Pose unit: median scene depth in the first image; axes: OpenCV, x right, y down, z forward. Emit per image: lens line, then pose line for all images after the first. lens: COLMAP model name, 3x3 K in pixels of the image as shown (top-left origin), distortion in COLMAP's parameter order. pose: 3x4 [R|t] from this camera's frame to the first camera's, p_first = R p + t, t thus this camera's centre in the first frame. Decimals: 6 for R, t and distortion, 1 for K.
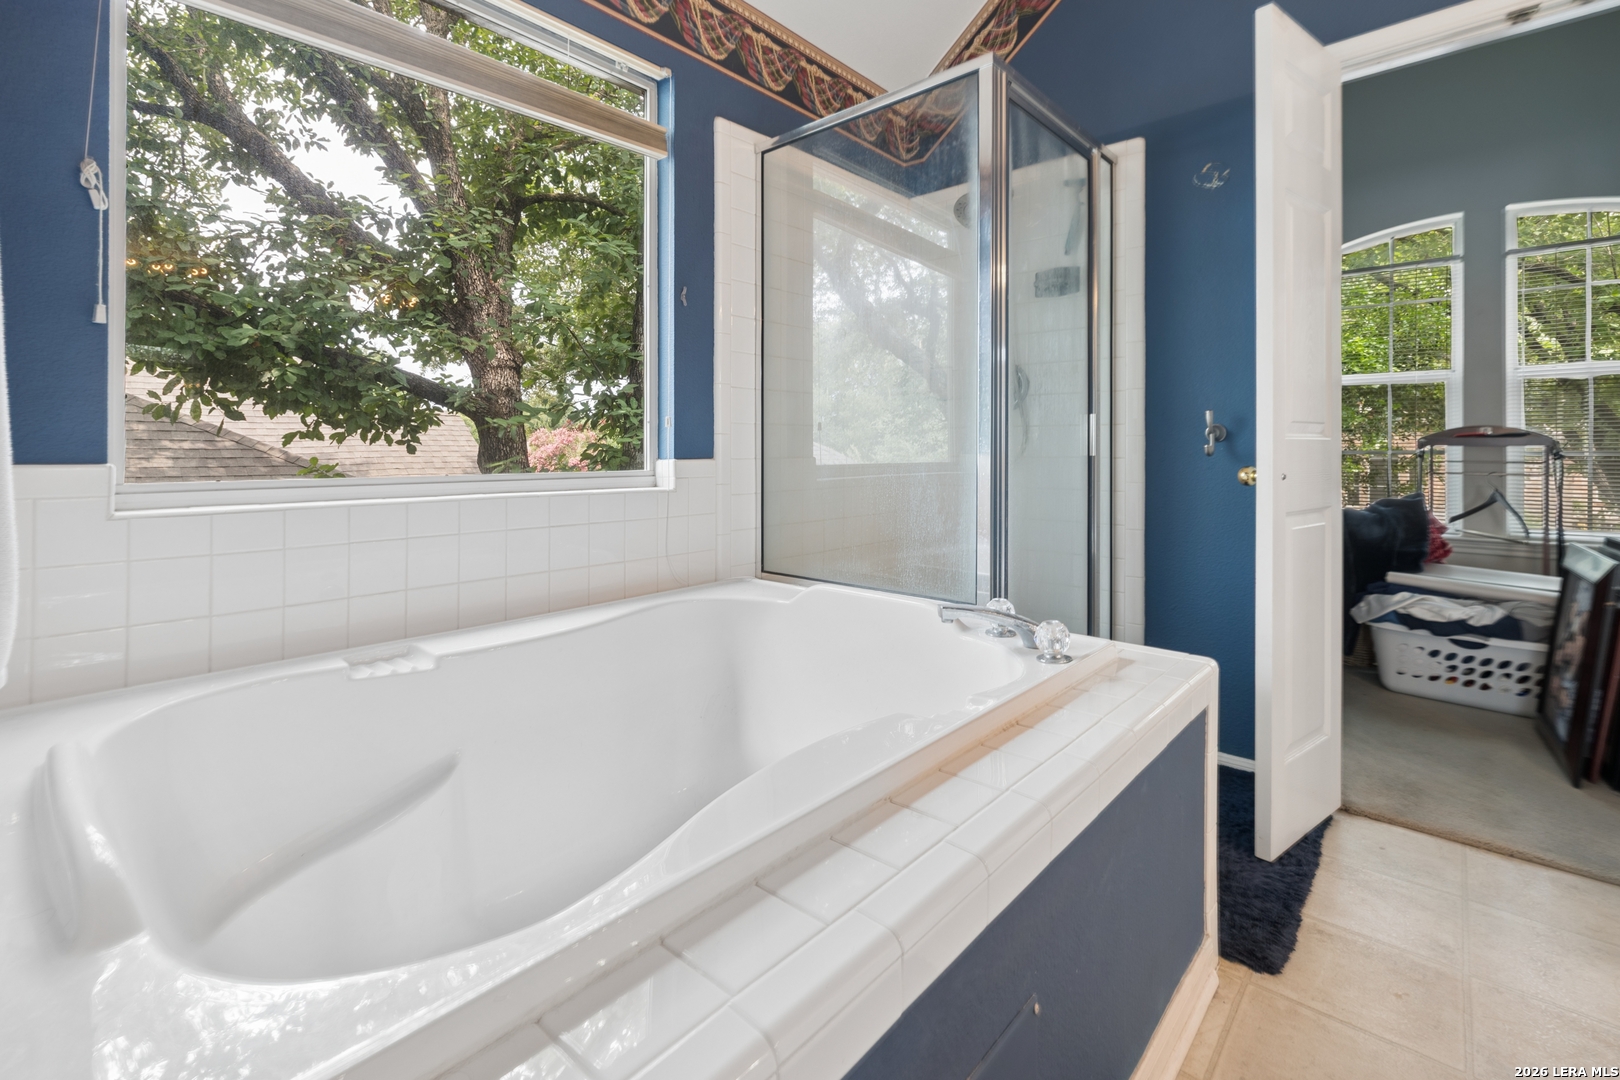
lens RADIAL K [[748.4, 0, 804.3], [0, 748.4, 456.8], [0, 0, 1]] dist [-0.000829, 0.000911]
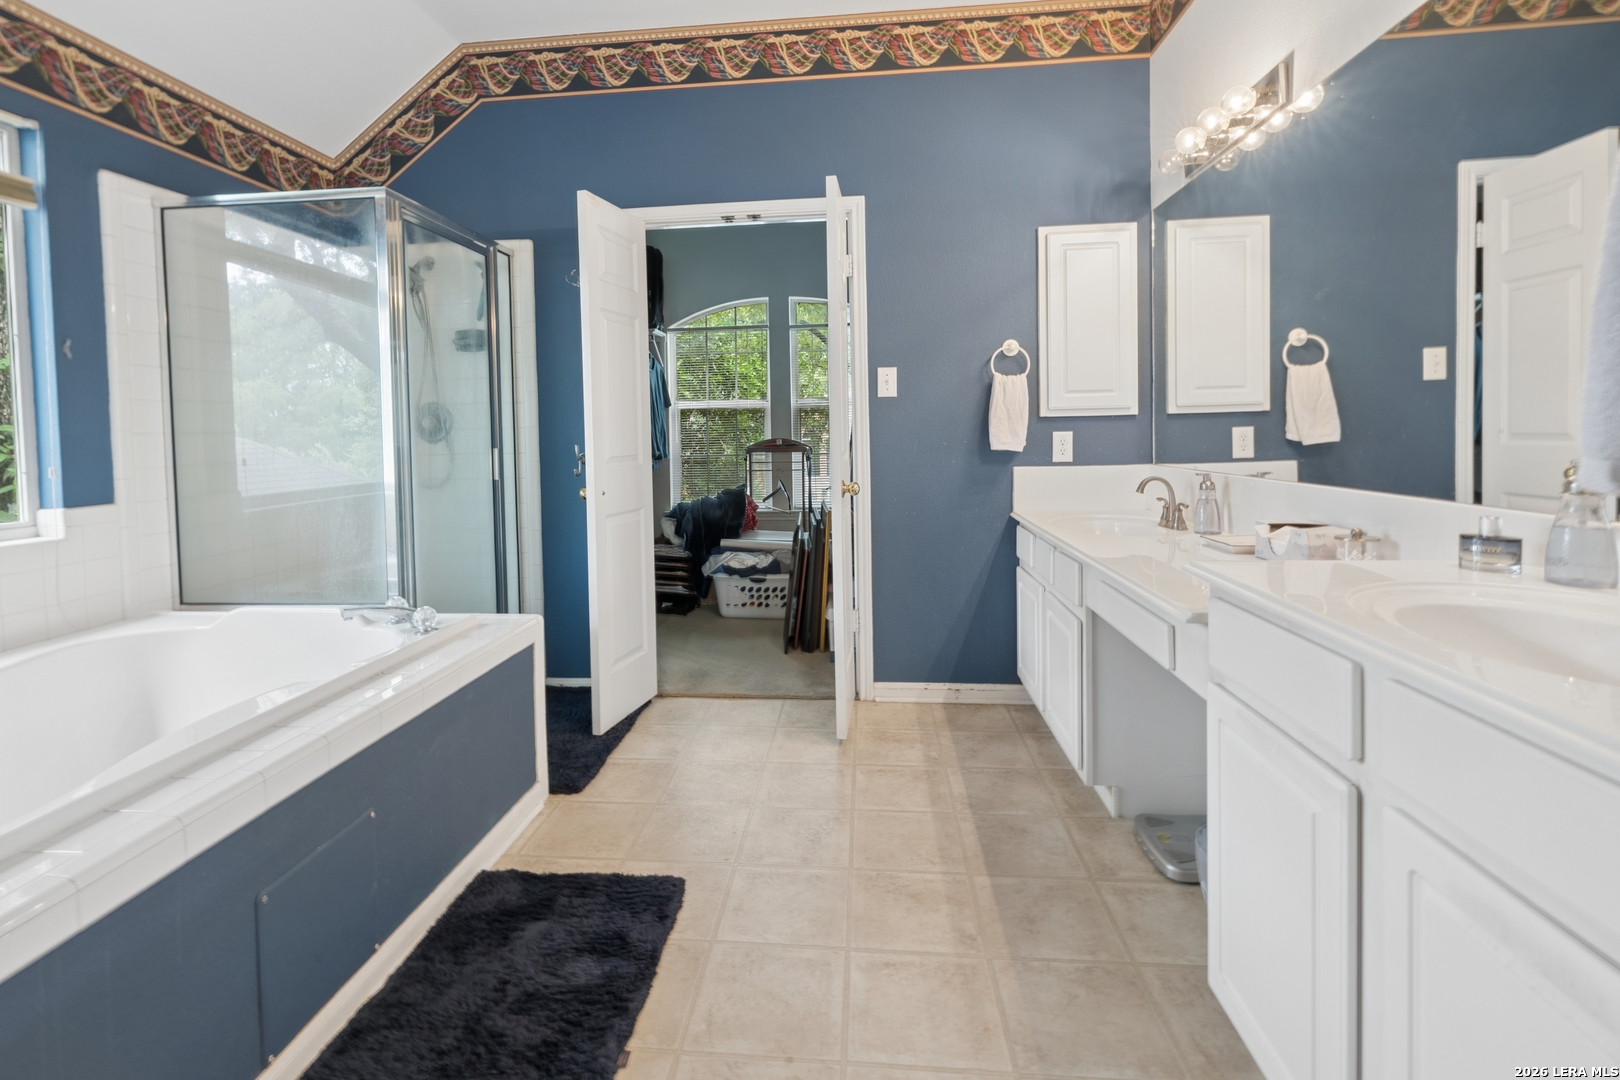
lens RADIAL K [[748.4, 0, 804.3], [0, 748.4, 456.8], [0, 0, 1]] dist [-0.000829, 0.000911]
pose [[0.808464, -0.040177, 0.587173, 0.044539], [0.030805, 0.999188, 0.025954, -0.057661], [-0.587739, -0.002895, 0.809045, -0.391827]]
